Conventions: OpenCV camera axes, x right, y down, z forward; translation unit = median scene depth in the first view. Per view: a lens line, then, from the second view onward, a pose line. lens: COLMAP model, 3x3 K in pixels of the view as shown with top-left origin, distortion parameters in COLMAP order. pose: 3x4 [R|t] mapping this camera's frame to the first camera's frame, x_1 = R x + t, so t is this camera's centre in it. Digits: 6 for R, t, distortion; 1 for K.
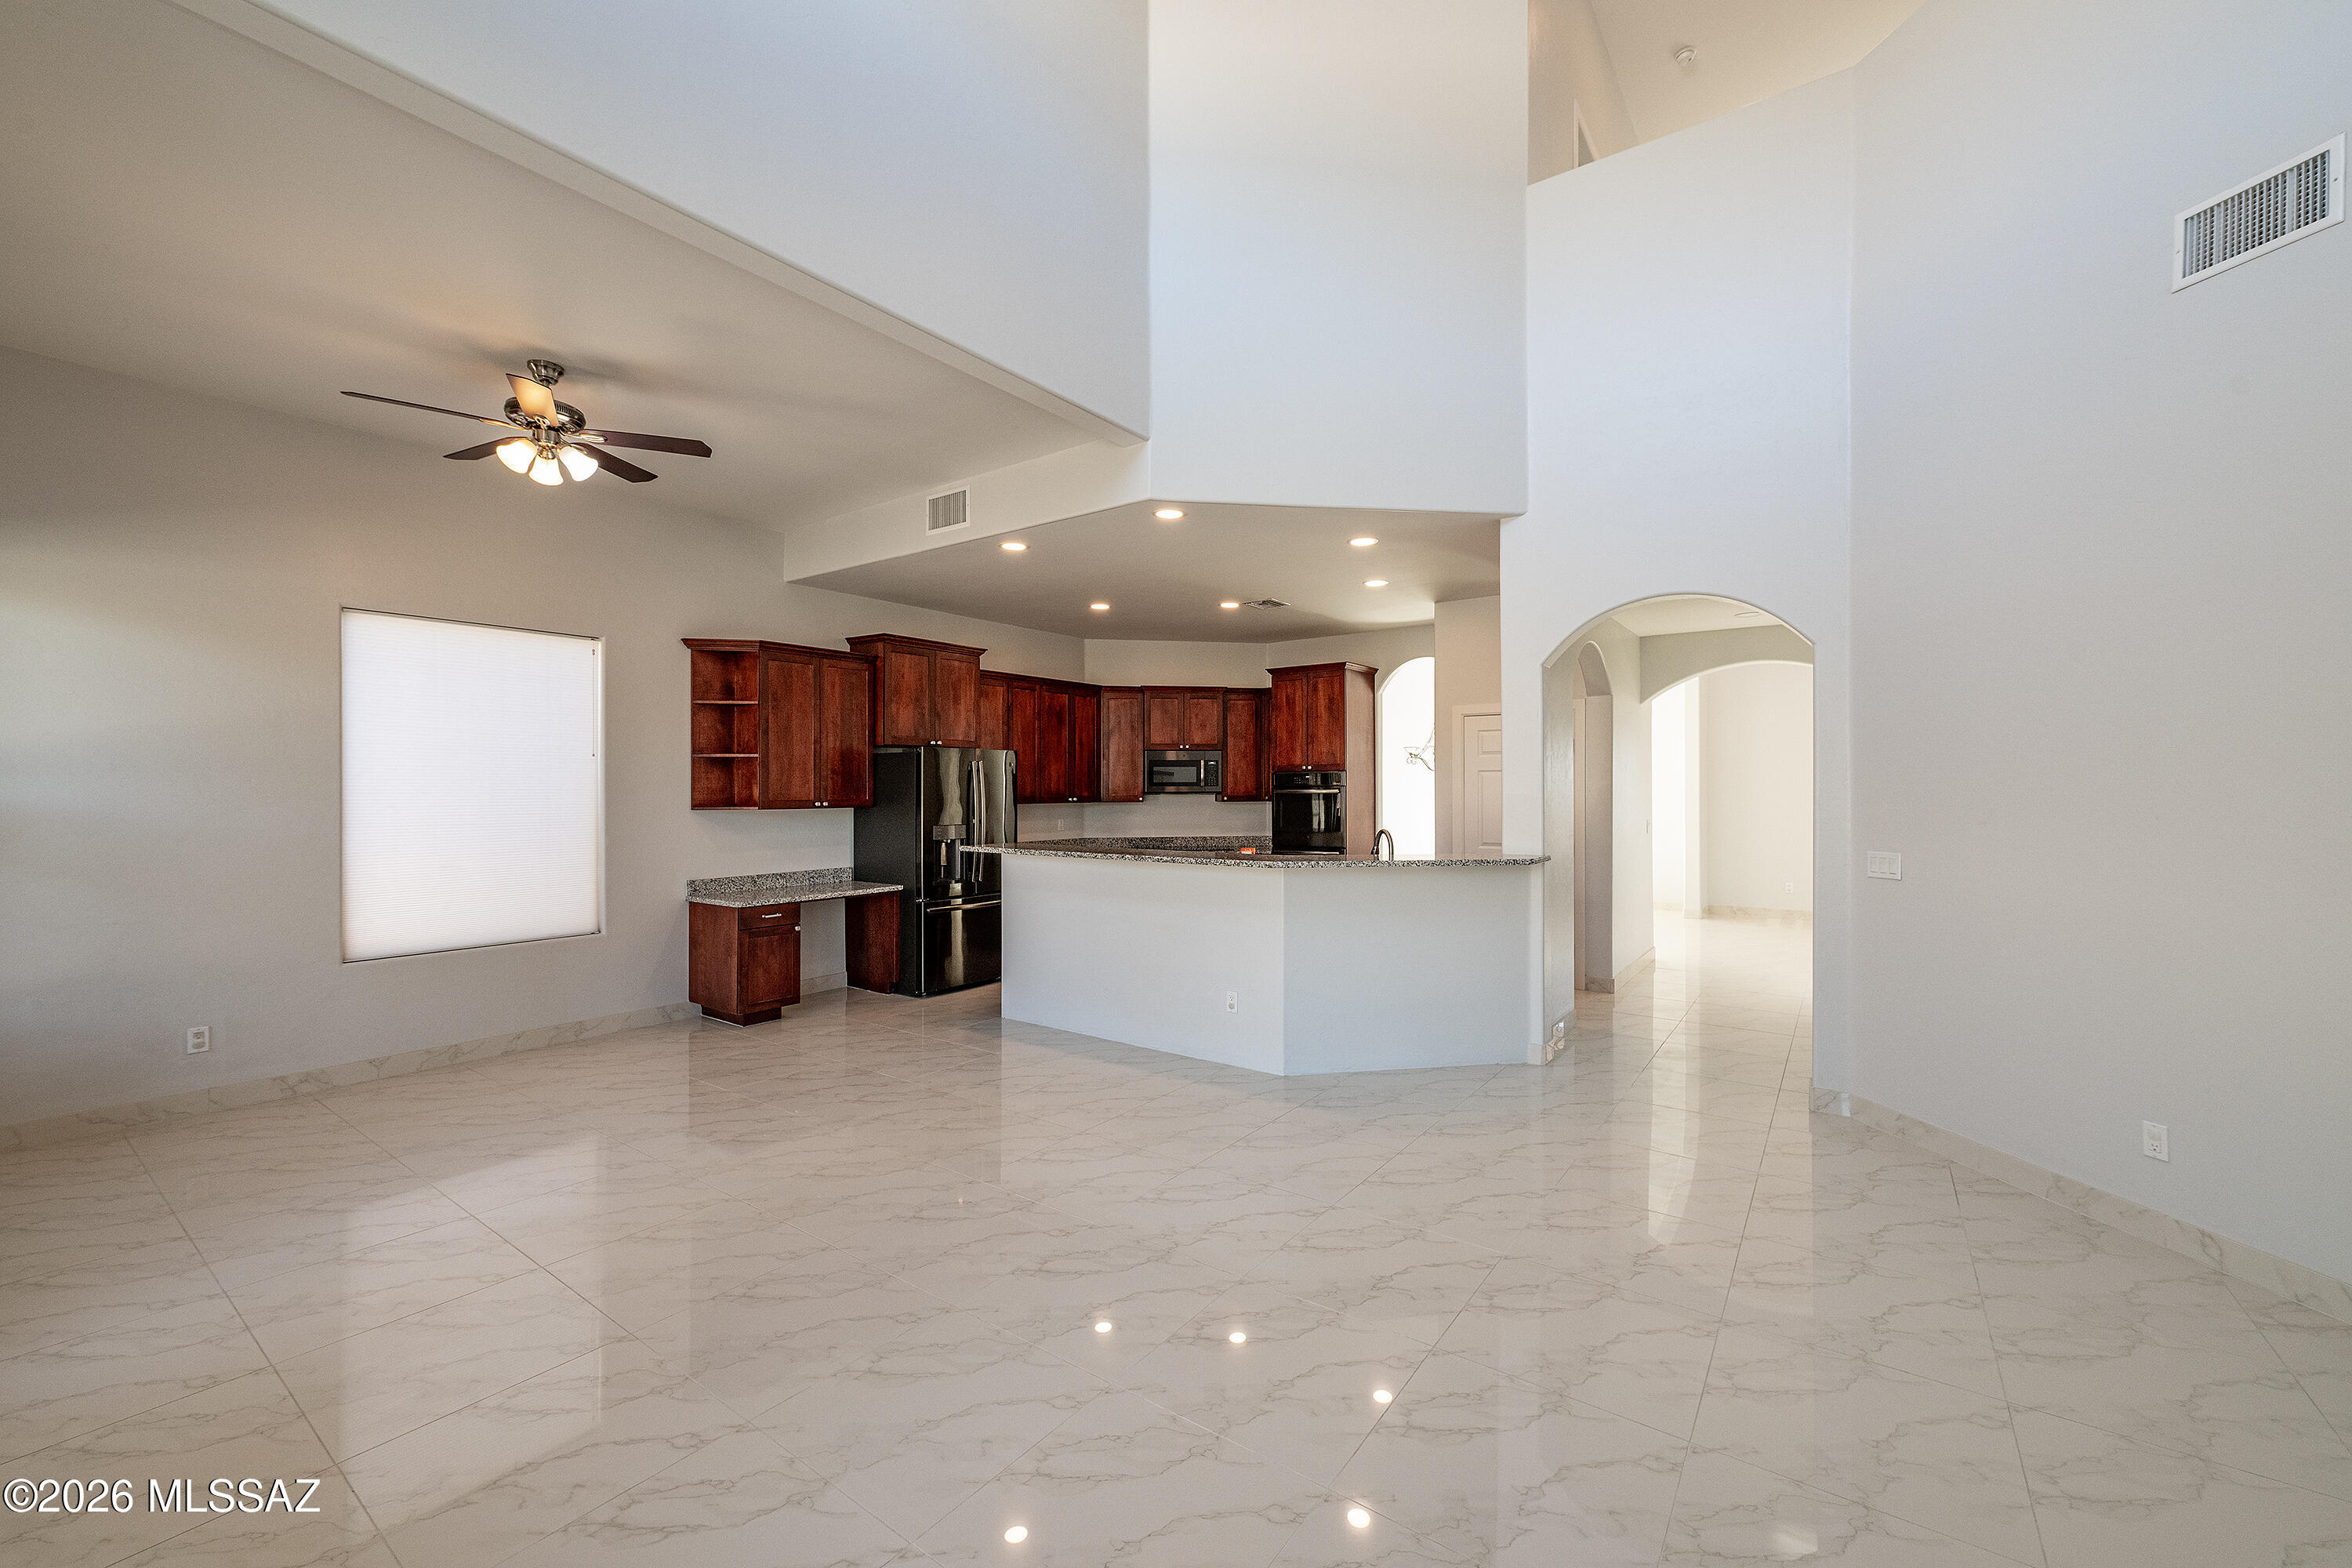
lens RADIAL K [[940.6, 0, 1176.0], [0, 940.6, 784.0], [0, 0, 1]] dist [0.002389, 0.000031]
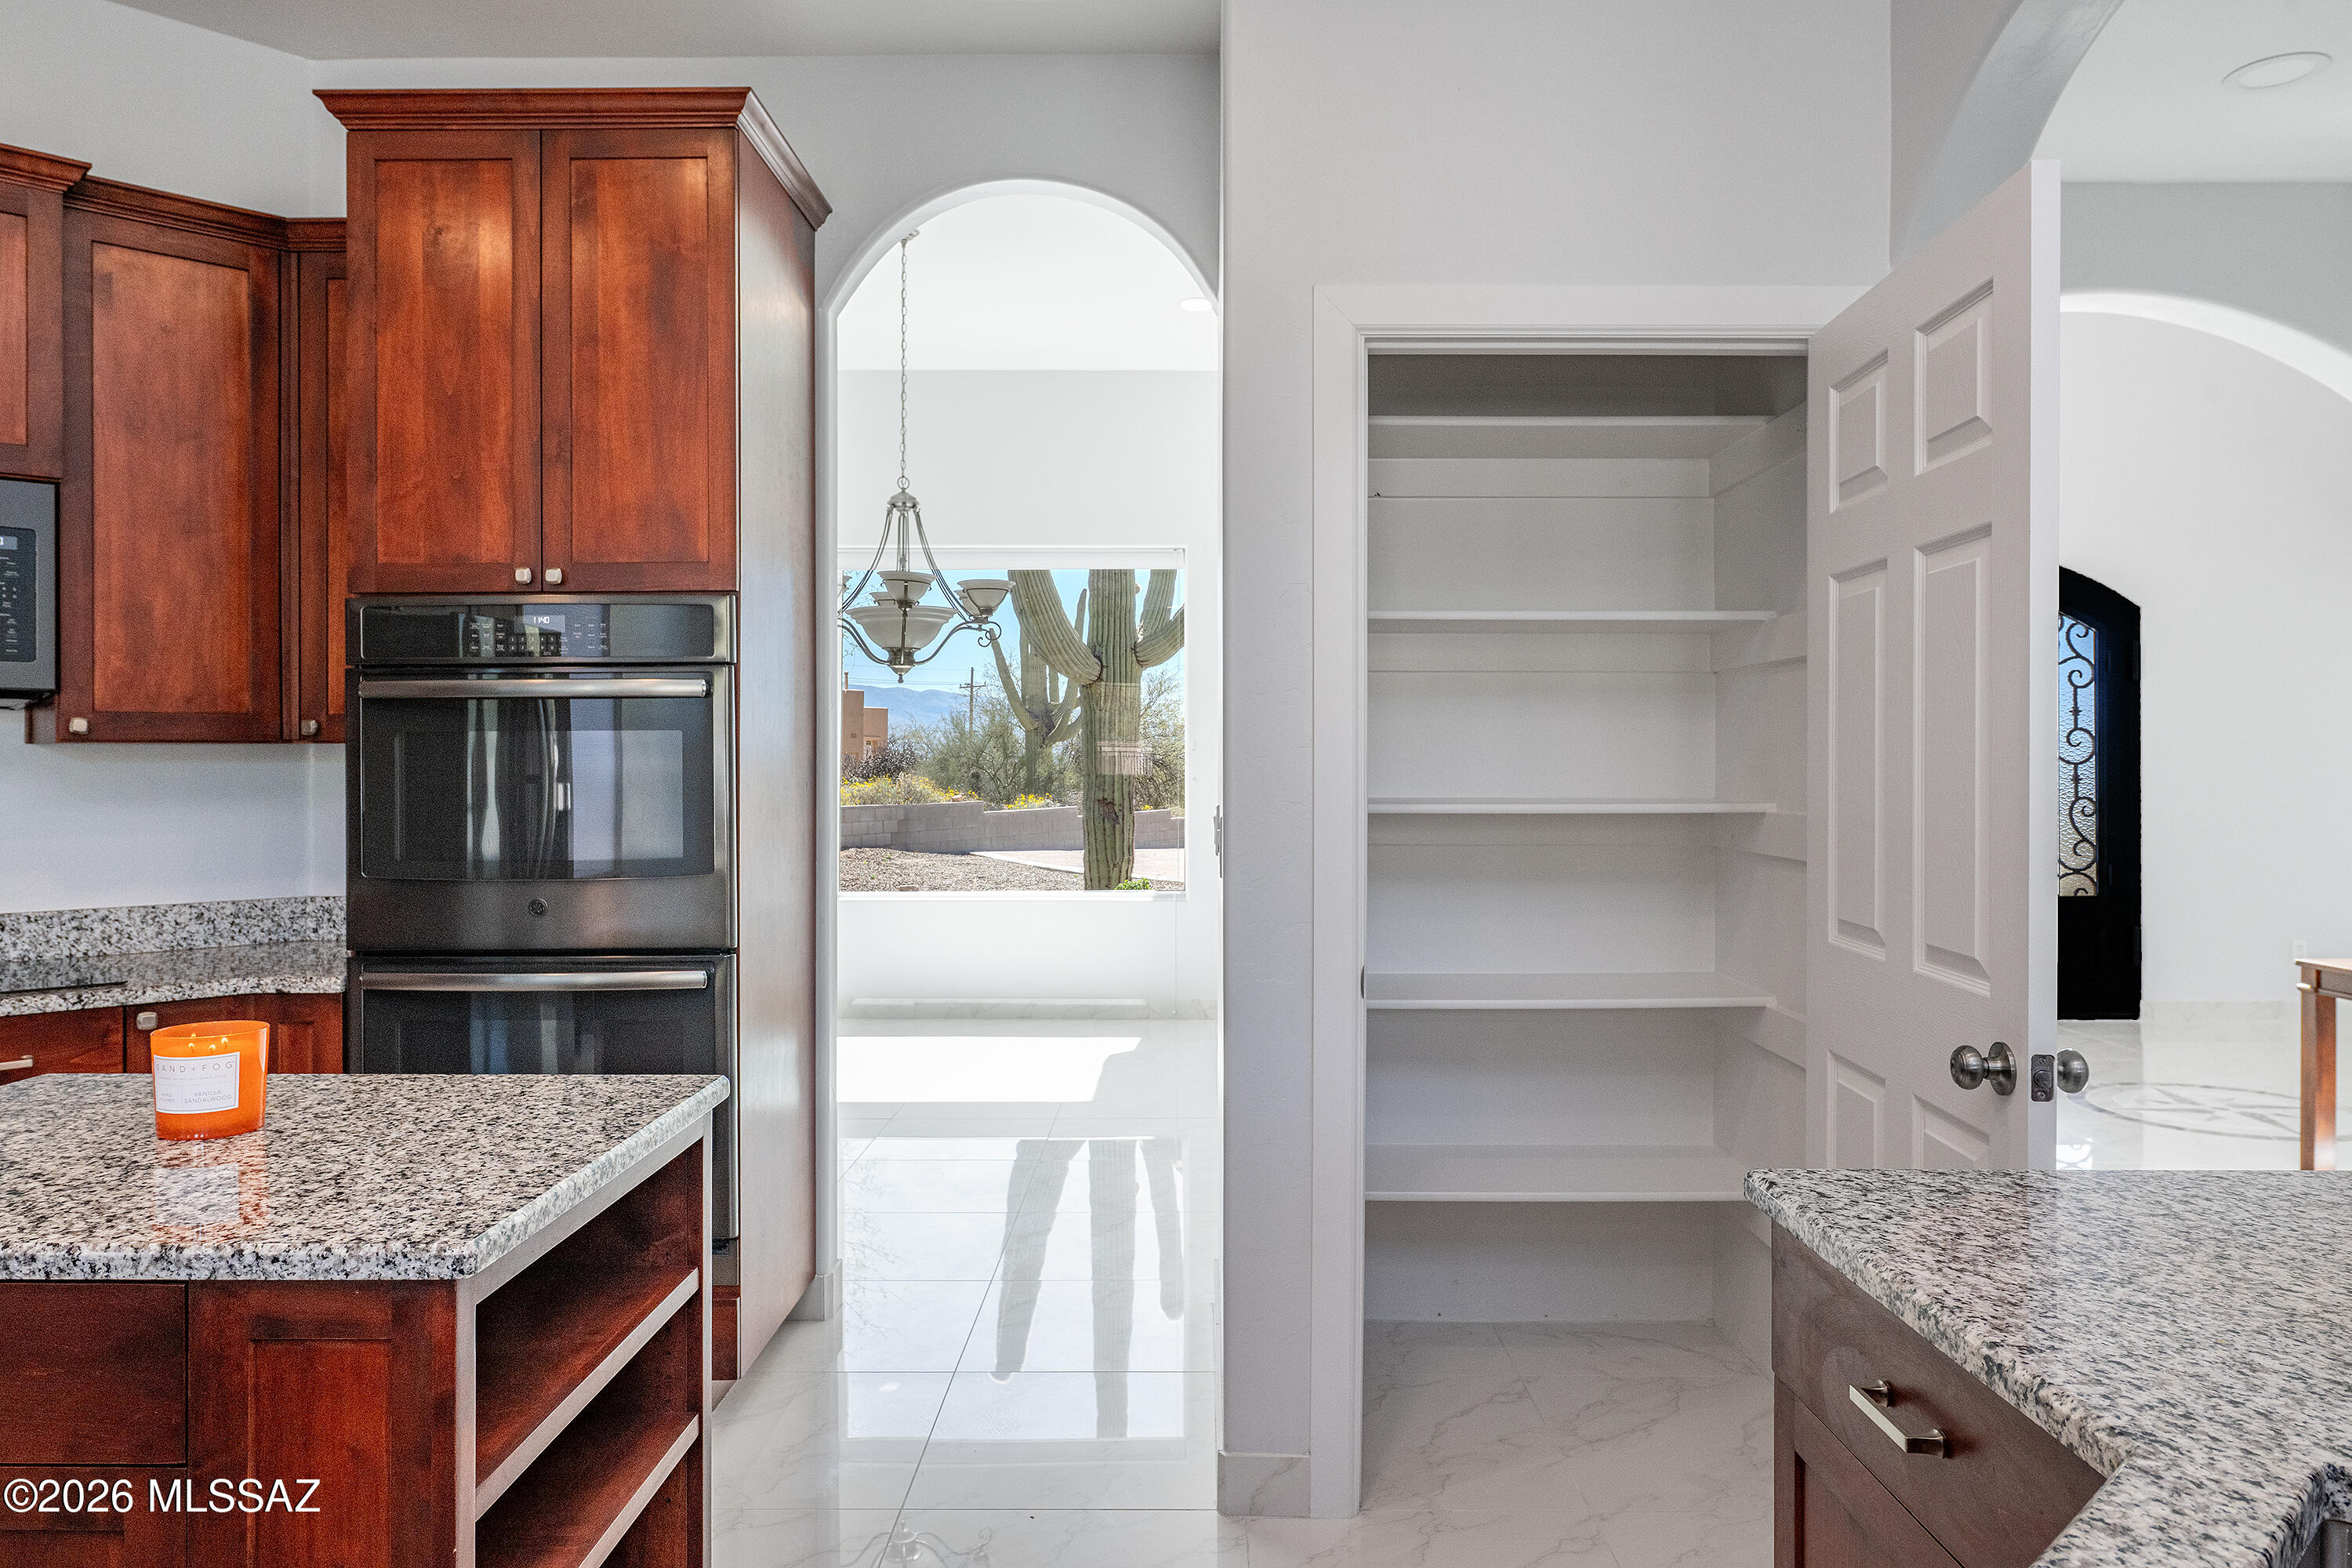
lens RADIAL K [[1522.9, 0, 1176.0], [0, 1522.9, 784.0], [0, 0, 1]] dist [0.007099, 0.003172]
pose [[0.801204, 0.001380, 0.598390, 0.045927], [-0.005642, 0.999970, 0.005248, 0.025975], [-0.598365, -0.007581, 0.801188, 0.609272]]
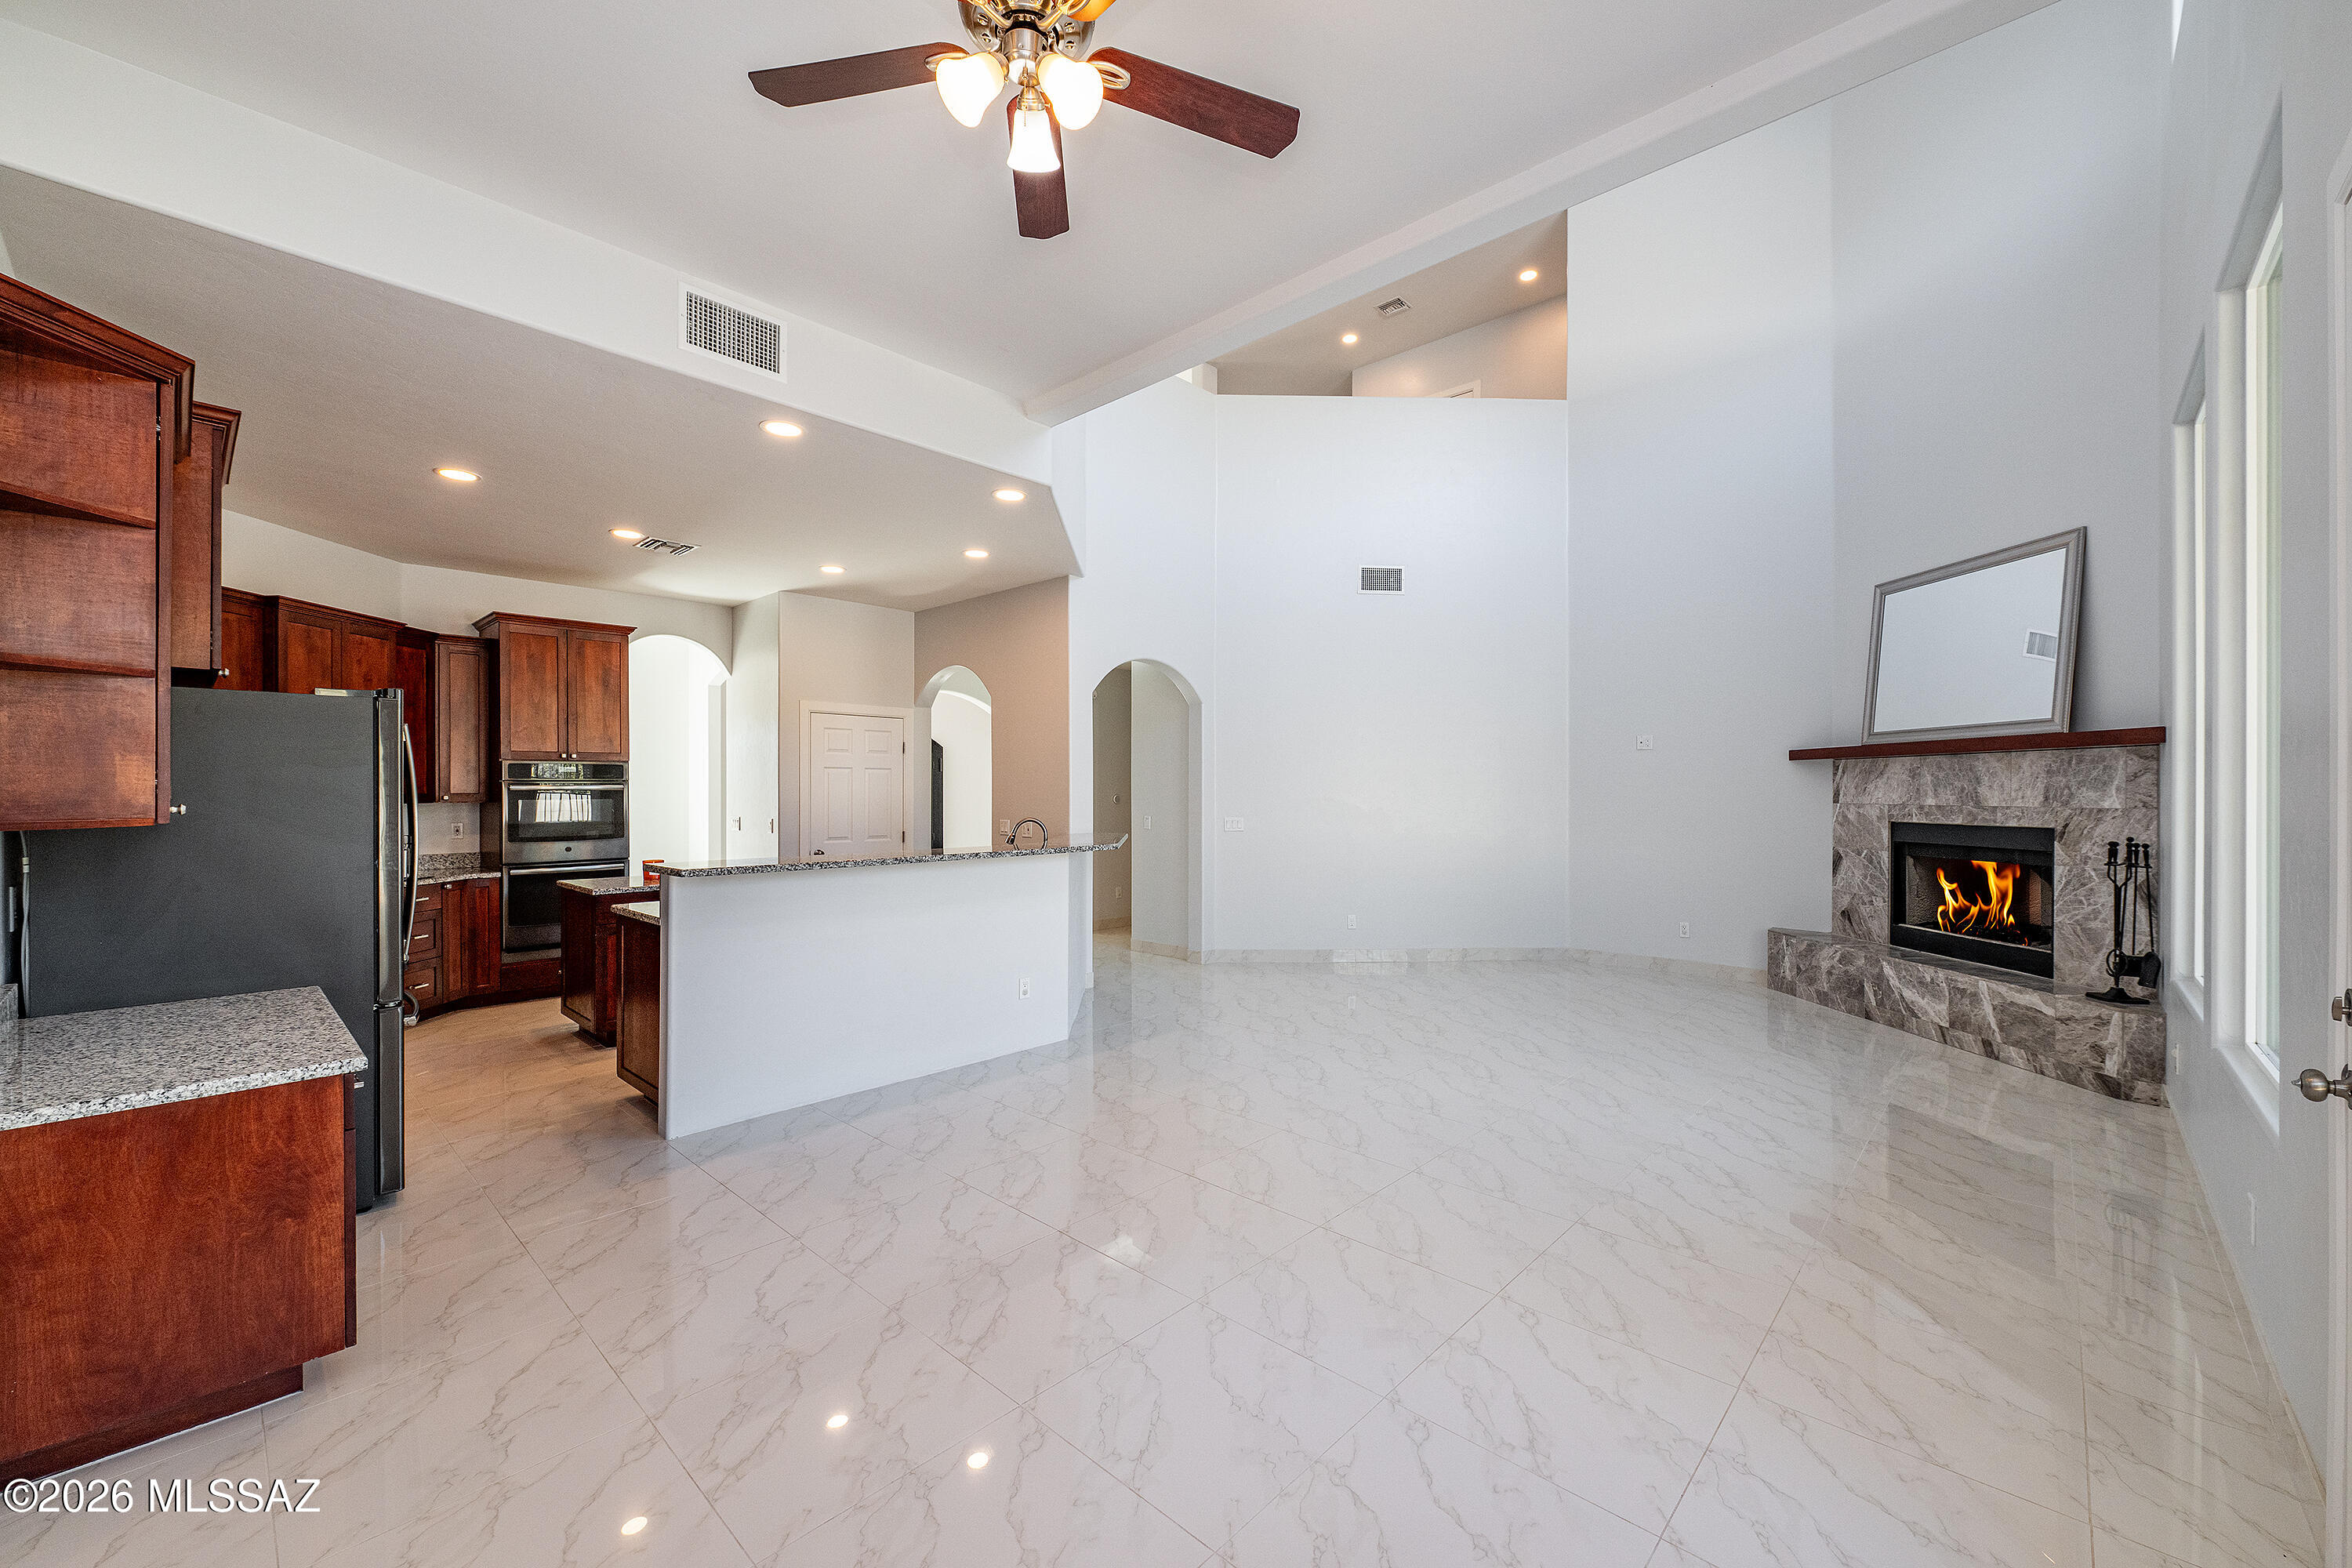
lens RADIAL K [[950.2, 0, 1177.3], [0, 950.2, 808.5], [0, 0, 1]] dist [0.001086, 0.000003]
pose [[0.109878, -0.022313, 0.993695, -0.545944], [-0.006313, 0.999712, 0.023146, 0.004048], [-0.993925, -0.008816, 0.109705, 0.407671]]
